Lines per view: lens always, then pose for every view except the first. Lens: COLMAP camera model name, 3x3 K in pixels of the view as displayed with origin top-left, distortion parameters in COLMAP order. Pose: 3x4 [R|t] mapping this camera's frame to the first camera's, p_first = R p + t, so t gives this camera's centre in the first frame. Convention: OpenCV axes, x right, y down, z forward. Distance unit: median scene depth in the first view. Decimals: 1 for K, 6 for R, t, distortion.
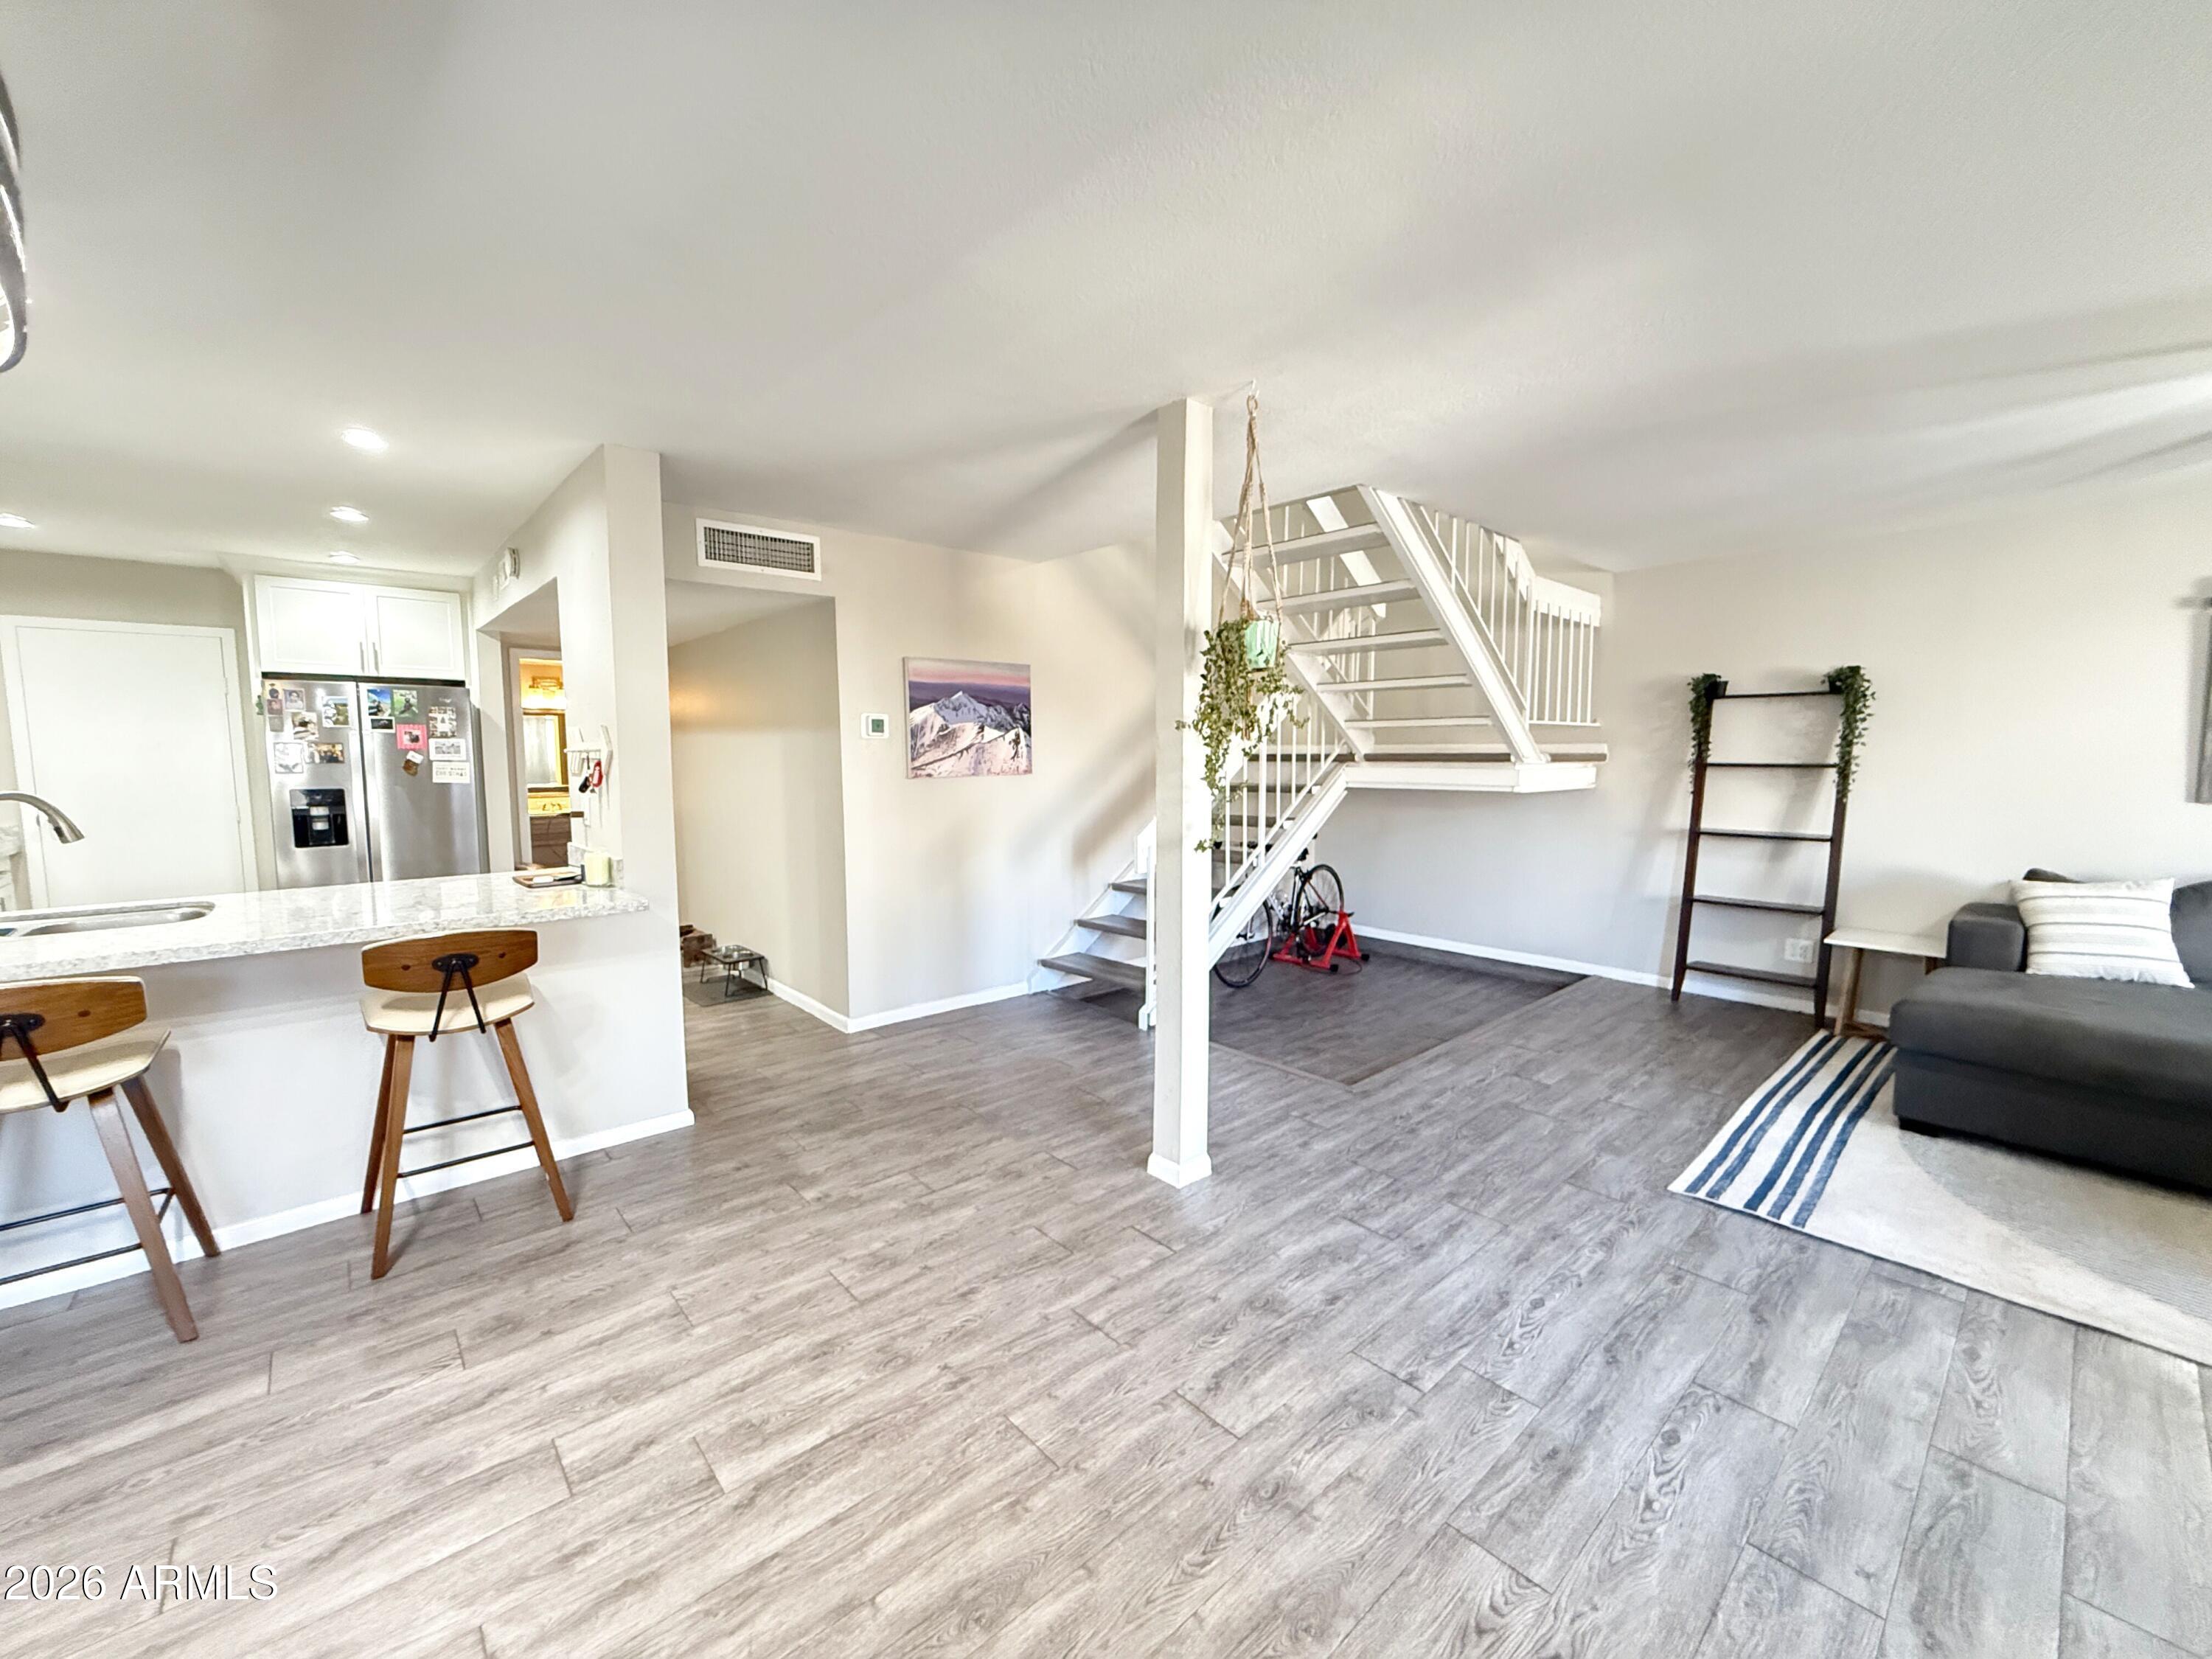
lens RADIAL K [[882.3, 0, 1098.4], [0, 882.3, 828.9], [0, 0, 1]] dist [-0.000981, -0.000111]
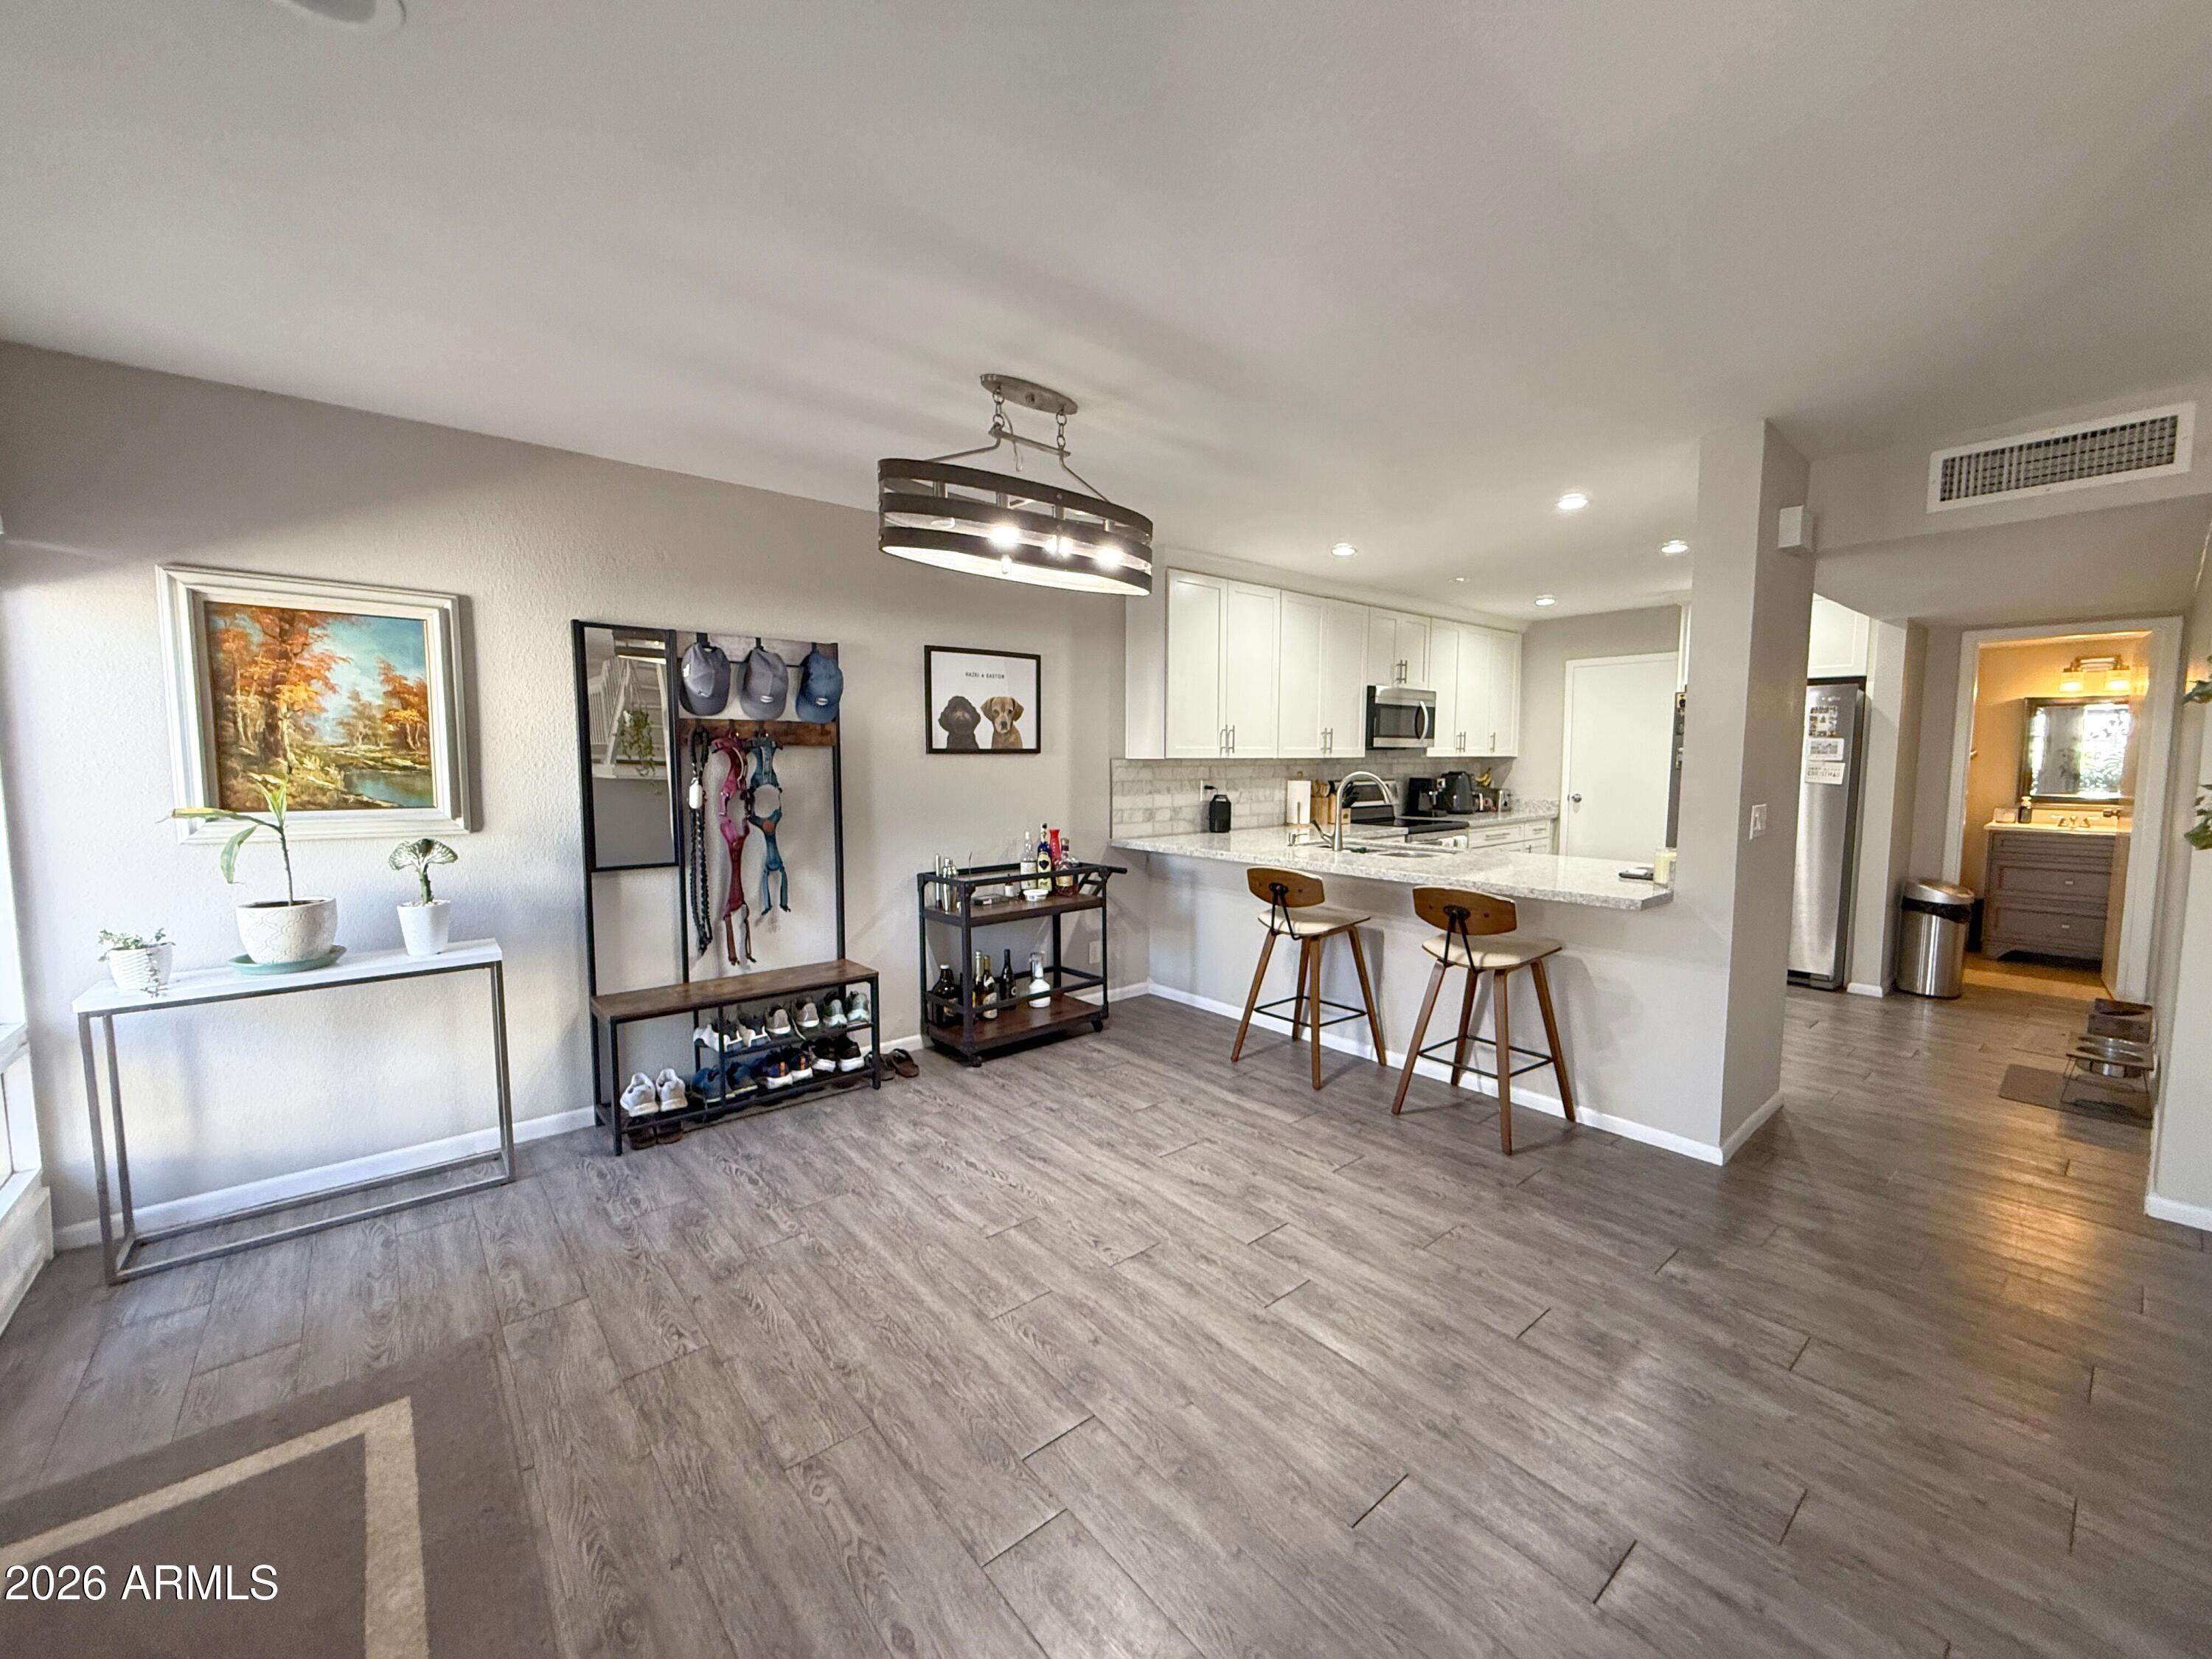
lens RADIAL K [[882.3, 0, 1101.0], [0, 882.3, 828.1], [0, 0, 1]] dist [-0.000981, -0.000111]
pose [[-0.029726, 0.088366, -0.995644, 0.618877], [-0.087997, 0.991986, 0.090669, -0.047366], [0.995677, 0.090309, -0.021712, 0.522719]]
